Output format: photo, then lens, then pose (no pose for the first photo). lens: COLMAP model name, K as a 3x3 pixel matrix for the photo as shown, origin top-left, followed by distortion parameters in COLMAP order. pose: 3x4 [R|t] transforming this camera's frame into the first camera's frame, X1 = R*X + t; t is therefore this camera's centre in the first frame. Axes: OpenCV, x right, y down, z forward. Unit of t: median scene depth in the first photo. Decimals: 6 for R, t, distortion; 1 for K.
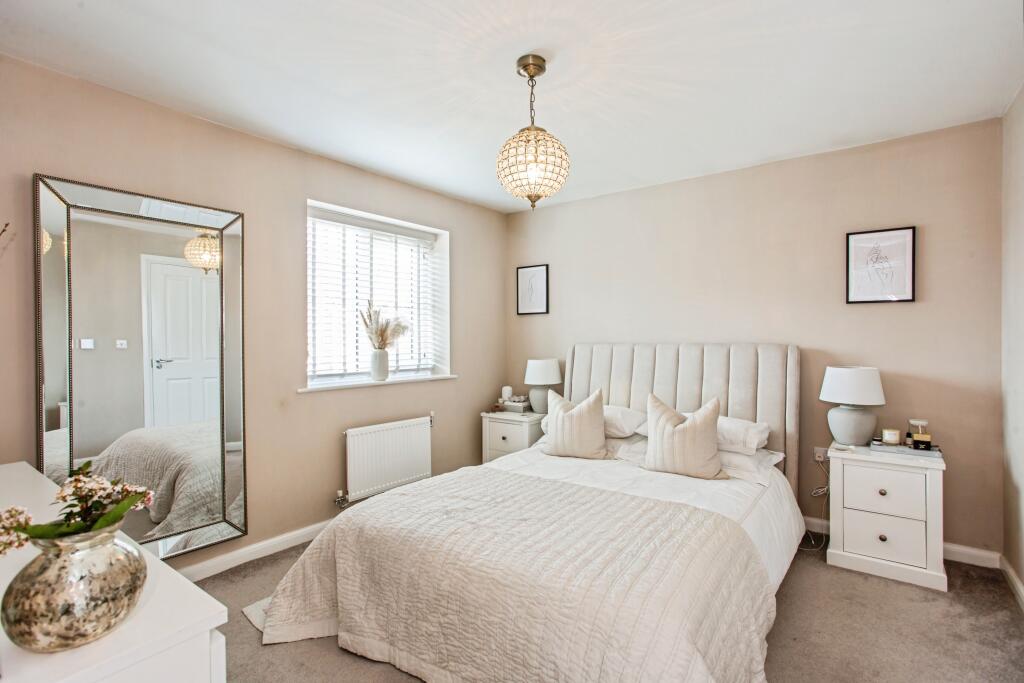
lens RADIAL K [[494.1, 0, 515.3], [0, 494.1, 339.8], [0, 0, 1]] dist [-0.014277, -0.000121]
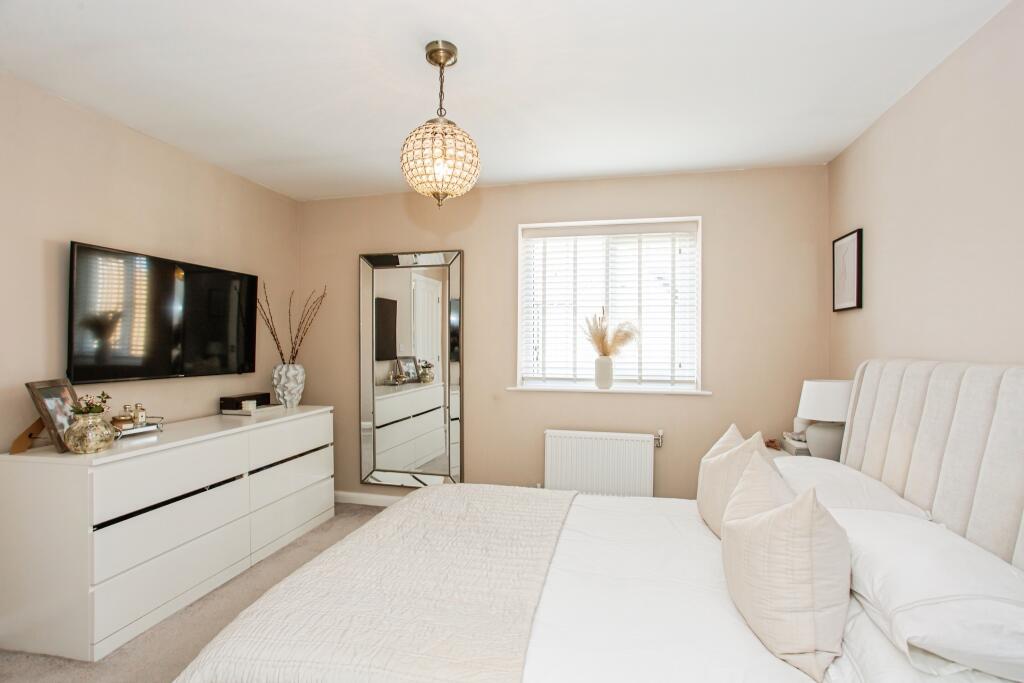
lens RADIAL K [[494.1, 0, 522.8], [0, 494.1, 351.0], [0, 0, 1]] dist [-0.014277, -0.000121]
pose [[0.436281, 0.018954, -0.899611, 0.533360], [-0.007791, 0.999820, 0.017287, -0.007649], [0.899777, -0.000533, 0.436350, 0.423679]]
